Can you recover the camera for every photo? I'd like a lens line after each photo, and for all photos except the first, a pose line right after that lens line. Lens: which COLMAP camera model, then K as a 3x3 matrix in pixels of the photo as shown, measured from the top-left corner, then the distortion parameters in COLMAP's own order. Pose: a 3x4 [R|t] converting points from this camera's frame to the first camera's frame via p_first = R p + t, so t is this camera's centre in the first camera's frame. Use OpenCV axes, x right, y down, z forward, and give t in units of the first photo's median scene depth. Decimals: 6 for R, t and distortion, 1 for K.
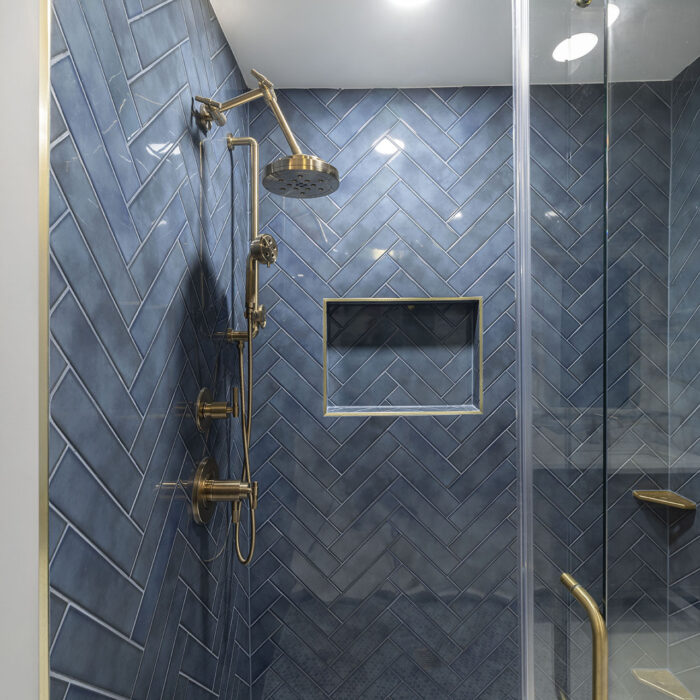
lens RADIAL K [[435.4, 0, 374.3], [0, 435.4, 353.9], [0, 0, 1]] dist [-0.004392, 0.002792]
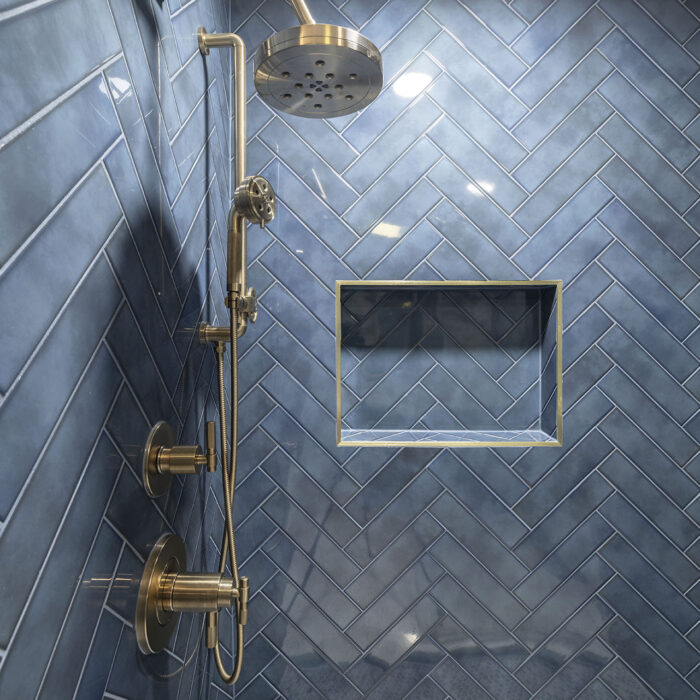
lens RADIAL K [[441.4, 0, 359.2], [0, 441.4, 356.5], [0, 0, 1]] dist [-0.006801, -0.006278]
pose [[0.999985, 0.004238, 0.003345, -0.083179], [-0.004311, 0.999747, 0.022057, -0.021042], [-0.003250, -0.022071, 0.999751, 0.283289]]
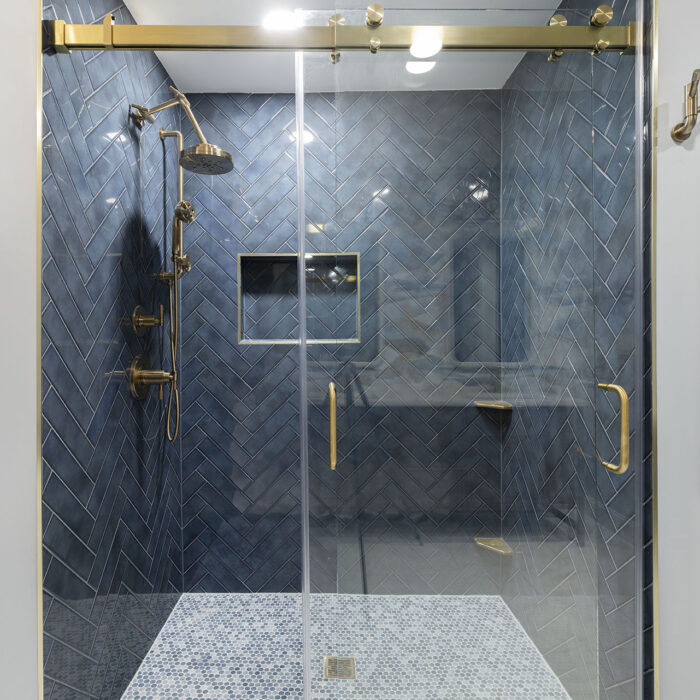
lens RADIAL K [[452.1, 0, 352.3], [0, 452.1, 349.8], [0, 0, 1]] dist [-0.006271, 0.003950]
pose [[0.999964, -0.000168, 0.008449, 0.217168], [0.000158, 0.999999, 0.001189, 0.160672], [-0.008449, -0.001188, 0.999964, -0.360117]]
